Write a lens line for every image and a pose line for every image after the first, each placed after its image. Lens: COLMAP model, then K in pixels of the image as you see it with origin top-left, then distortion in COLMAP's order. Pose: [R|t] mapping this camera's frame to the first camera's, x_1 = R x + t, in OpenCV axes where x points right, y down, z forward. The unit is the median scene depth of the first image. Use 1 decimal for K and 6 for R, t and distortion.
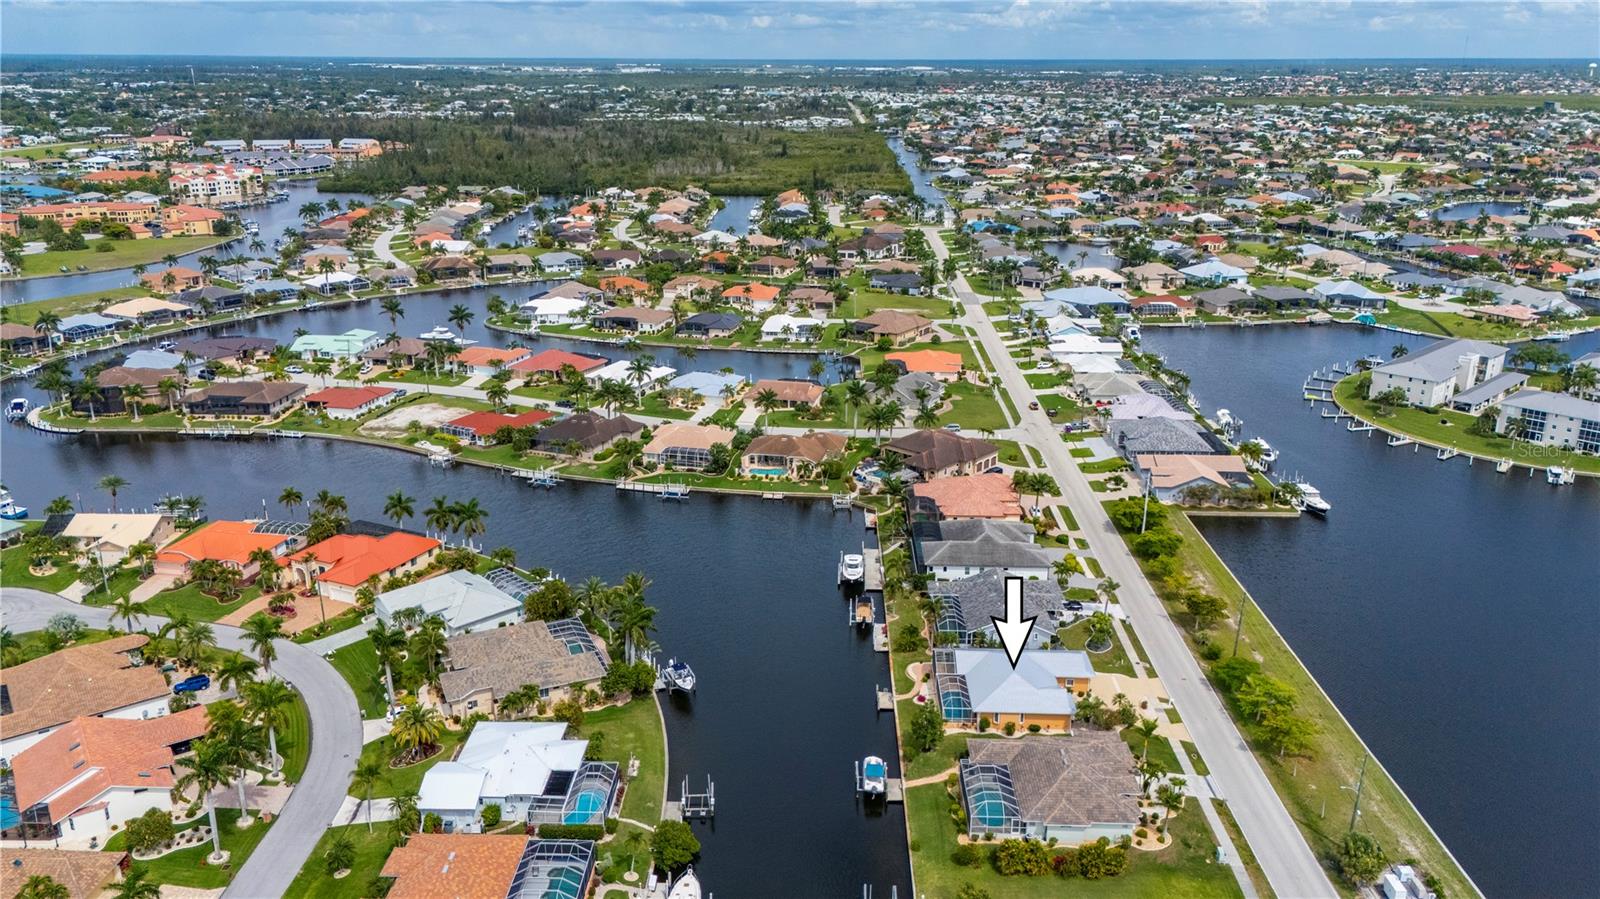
lens RADIAL K [[1192.4, 0, 800.0], [0, 1192.4, 449.5], [0, 0, 1]] dist [0.067936, -0.075176]
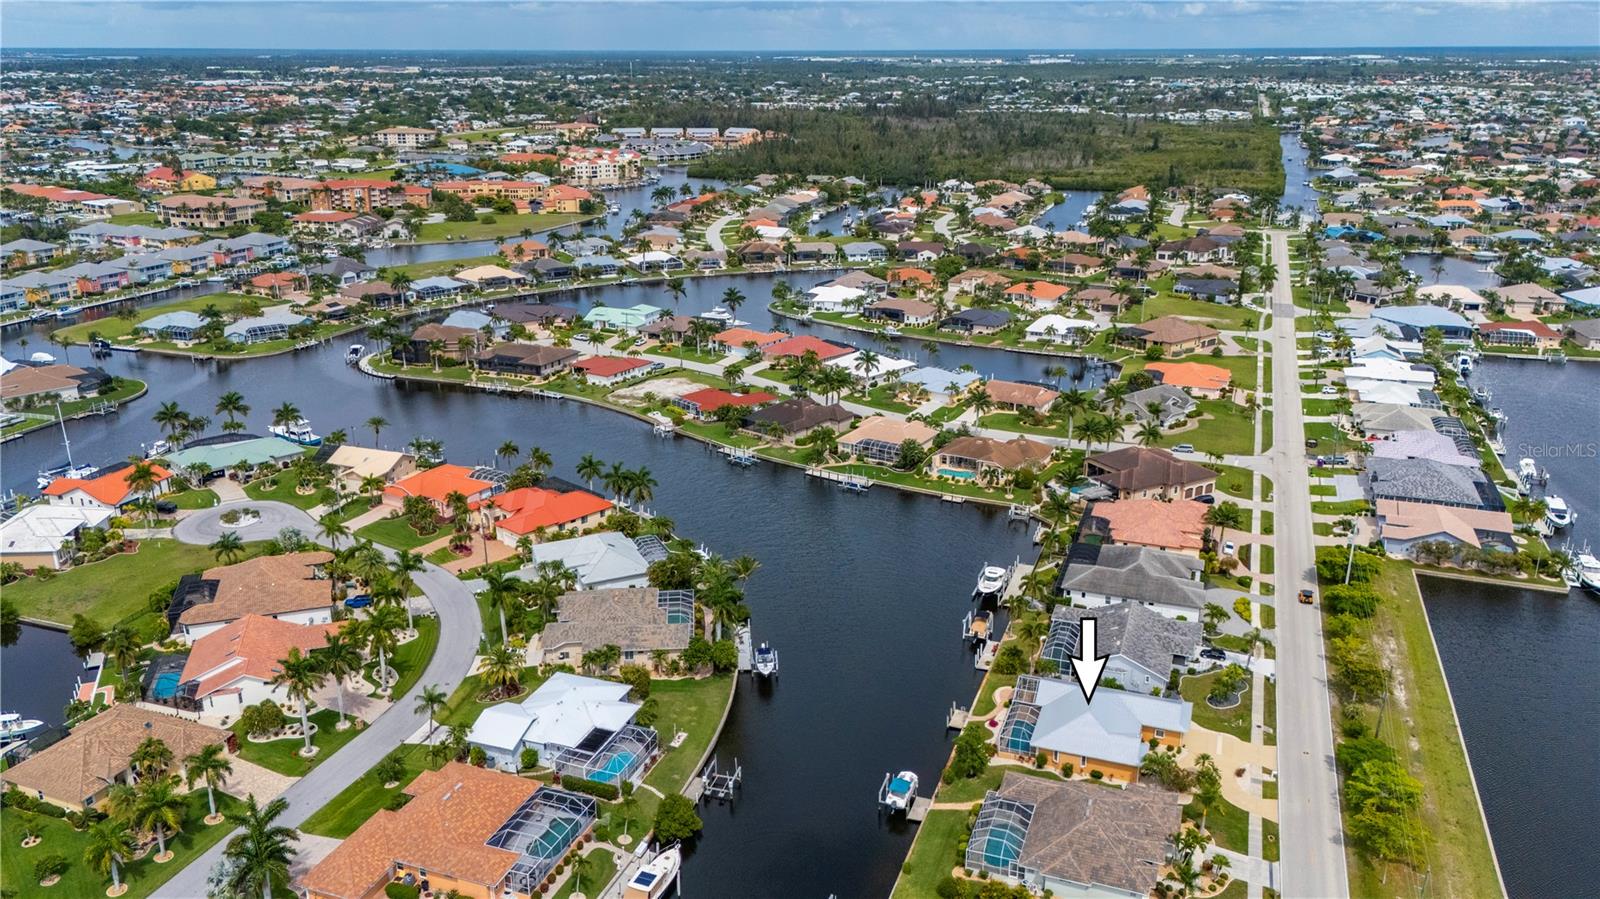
lens RADIAL K [[1192.4, 0, 800.0], [0, 1192.4, 449.5], [0, 0, 1]] dist [0.067936, -0.075176]
pose [[0.946173, 0.099488, -0.307992, 0.138819], [-0.097466, 0.994996, 0.021982, -0.009137], [0.308638, 0.009220, 0.951135, 0.024895]]
